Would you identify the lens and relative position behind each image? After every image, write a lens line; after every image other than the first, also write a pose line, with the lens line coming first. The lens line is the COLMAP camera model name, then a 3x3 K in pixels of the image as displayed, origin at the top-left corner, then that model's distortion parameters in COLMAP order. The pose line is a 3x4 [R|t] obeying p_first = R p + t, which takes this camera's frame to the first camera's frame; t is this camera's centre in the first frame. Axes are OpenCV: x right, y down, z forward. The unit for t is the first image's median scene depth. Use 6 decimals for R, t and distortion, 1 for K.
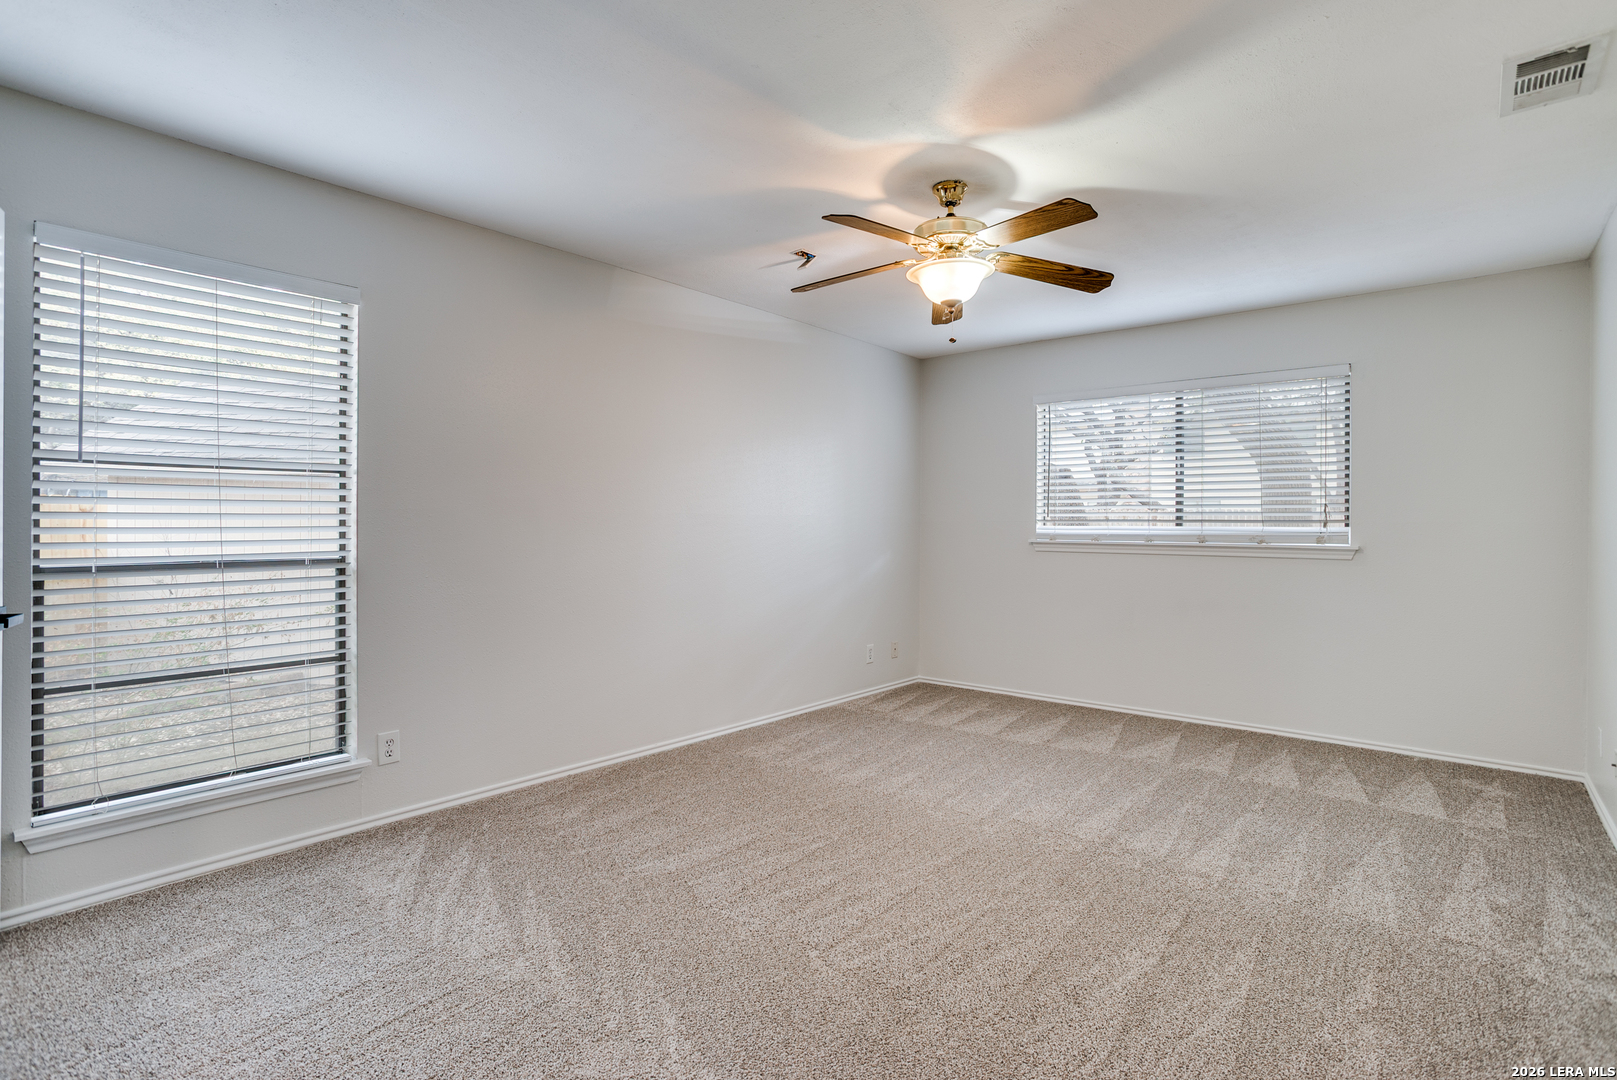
lens RADIAL K [[796.1, 0, 810.9], [0, 796.1, 530.5], [0, 0, 1]] dist [-0.037031, 0.007343]
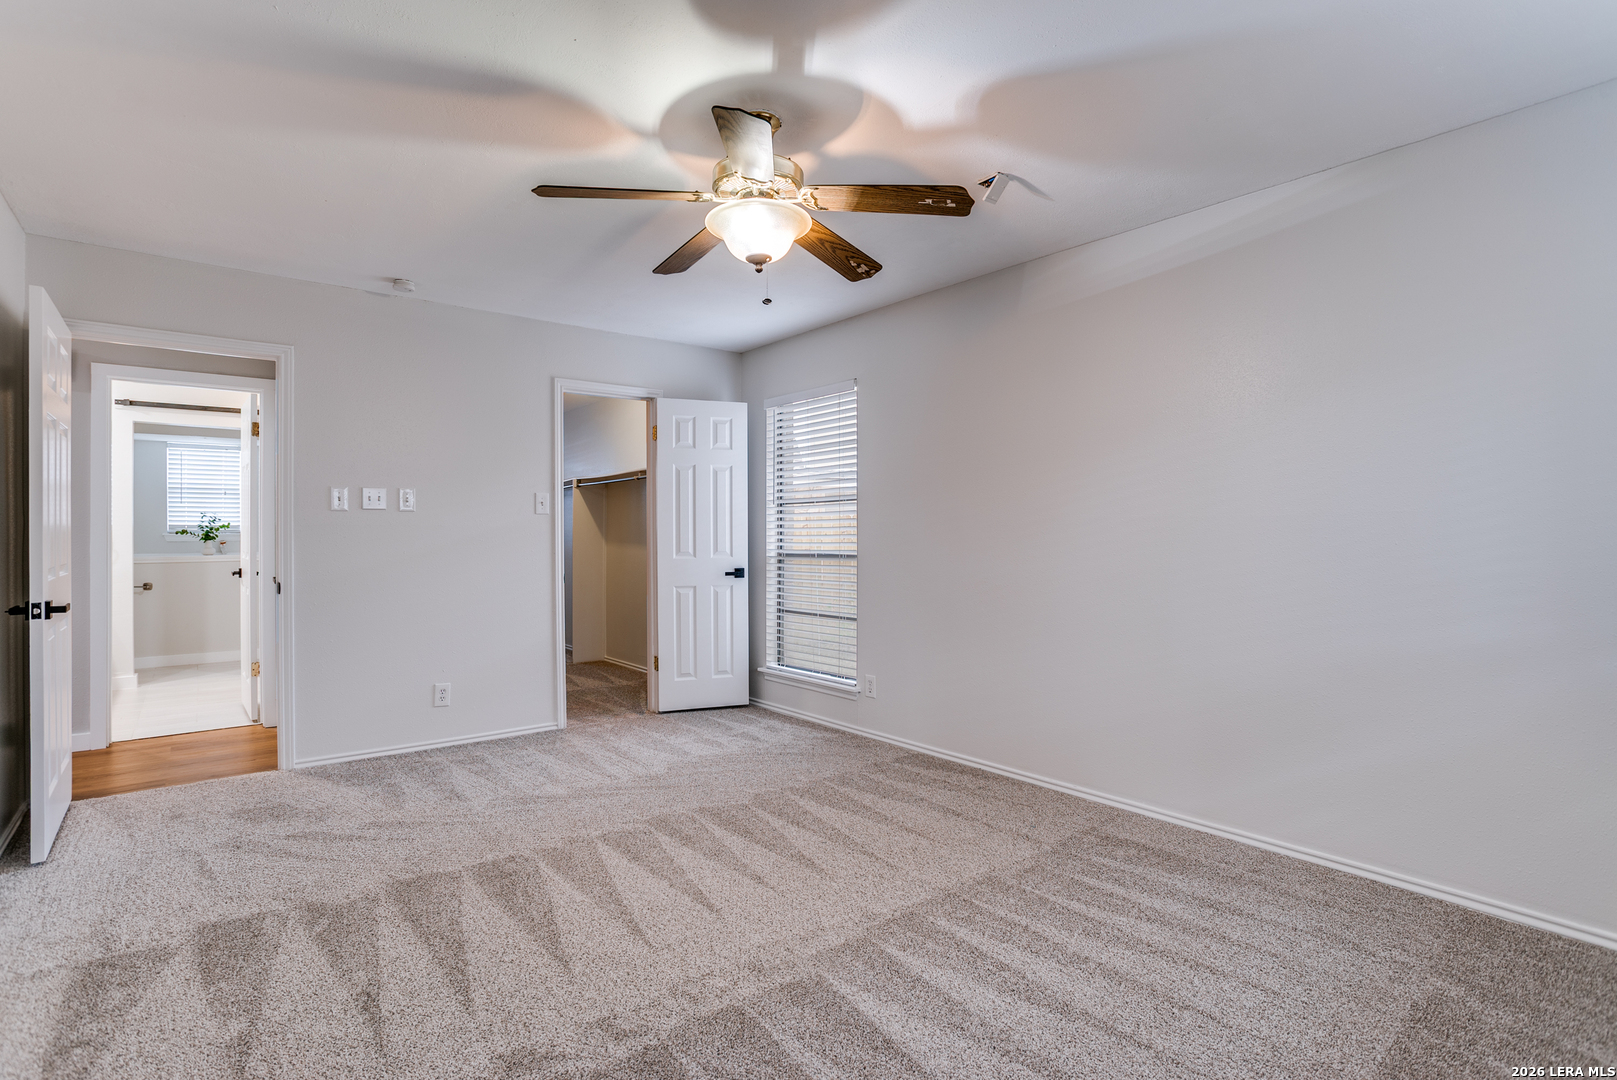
lens RADIAL K [[796.1, 0, 809.8], [0, 796.1, 538.6], [0, 0, 1]] dist [-0.037031, 0.007343]
pose [[-0.177295, 0.002135, -0.984155, 0.940241], [-0.011212, 0.999928, 0.004189, -0.001538], [0.984094, 0.011778, -0.177258, 1.154193]]
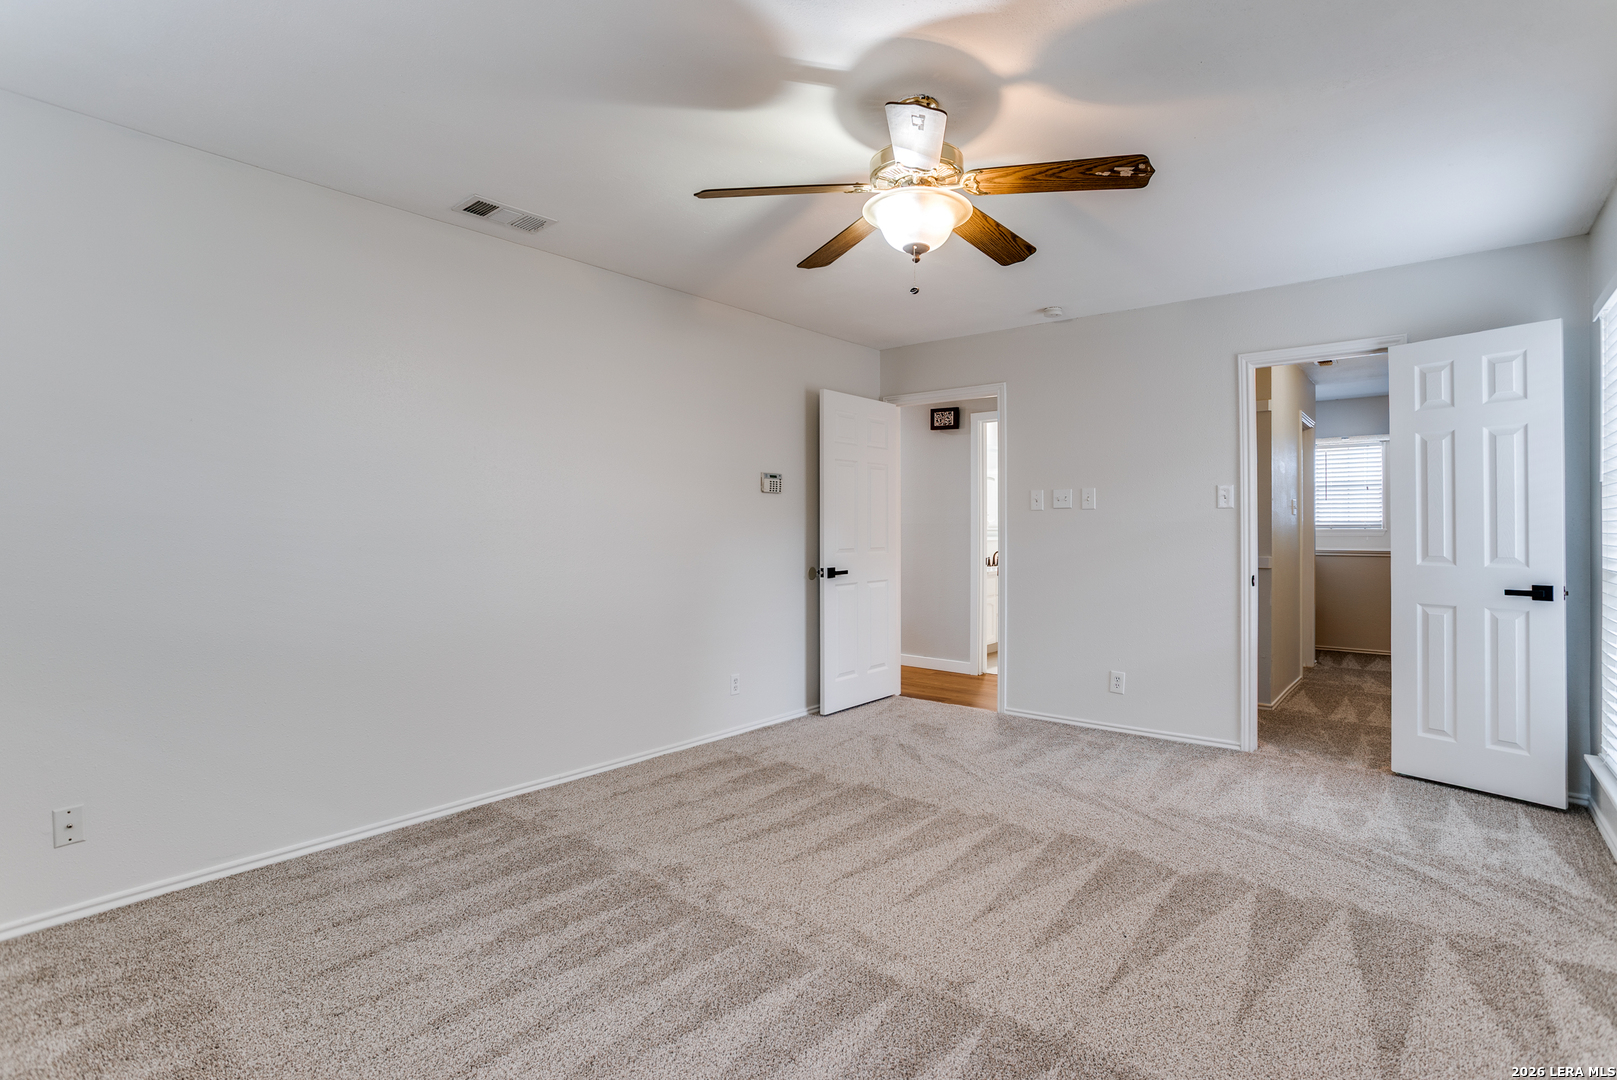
lens RADIAL K [[796.1, 0, 807.1], [0, 796.1, 529.5], [0, 0, 1]] dist [-0.037031, 0.007343]
pose [[-0.999910, -0.005101, -0.012375, 0.263959], [-0.005253, 0.999911, 0.012296, -0.012393], [0.012311, 0.012360, -0.999848, 1.751818]]
